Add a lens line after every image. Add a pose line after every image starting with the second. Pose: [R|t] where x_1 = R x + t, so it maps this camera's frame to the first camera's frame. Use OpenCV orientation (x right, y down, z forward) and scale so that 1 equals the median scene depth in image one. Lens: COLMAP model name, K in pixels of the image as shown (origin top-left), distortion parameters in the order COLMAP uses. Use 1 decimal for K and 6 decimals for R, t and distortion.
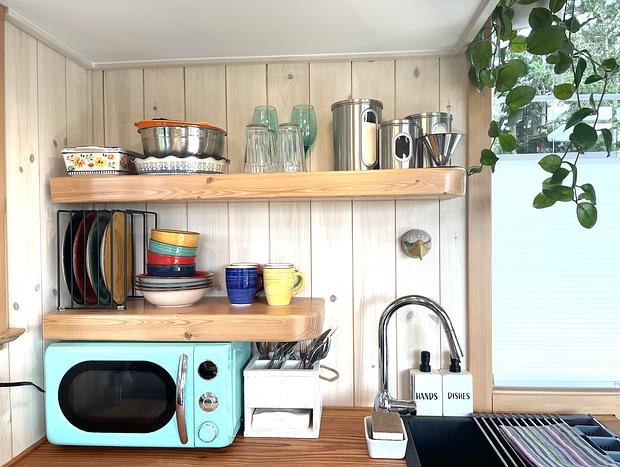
lens RADIAL K [[493.3, 0, 307.5], [0, 493.3, 235.3], [0, 0, 1]] dist [0.079265, -0.098469]
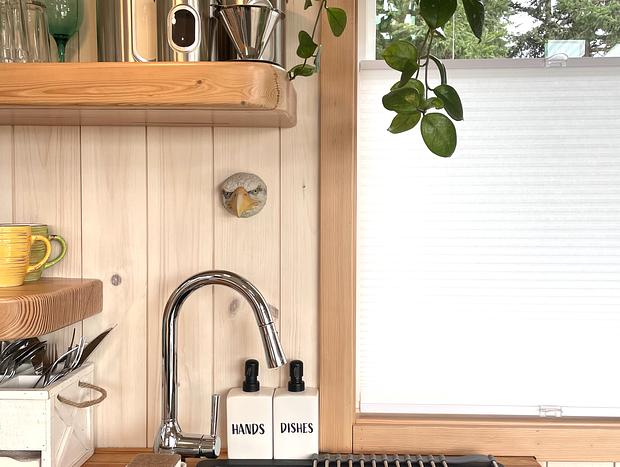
lens RADIAL K [[647.1, 0, 324.0], [0, 647.1, 236.2], [0, 0, 1]] dist [0.048691, 0.000000]
pose [[0.998637, 0.012827, 0.050595, 0.307380], [-0.013459, 0.999835, 0.012181, 0.064270], [-0.050430, -0.012845, 0.998645, 0.163201]]
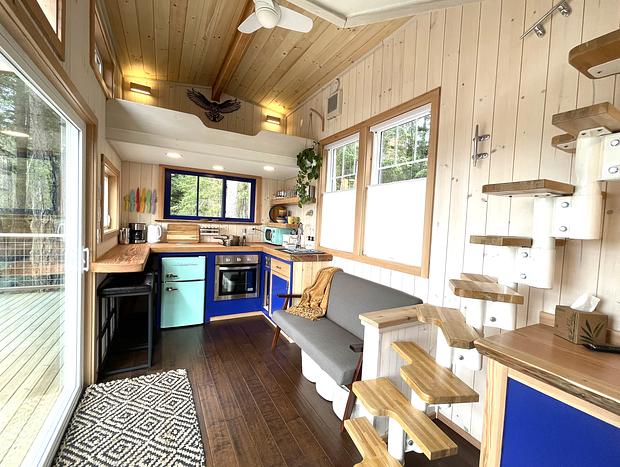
lens RADIAL K [[262.8, 0, 300.7], [0, 262.8, 231.3], [0, 0, 1]] dist [-0.000157, -0.000242]
pose [[0.526259, 0.068783, -0.847538, 2.420917], [-0.065529, 0.997039, 0.040227, 0.103279], [0.847796, 0.034368, 0.529208, -0.395843]]
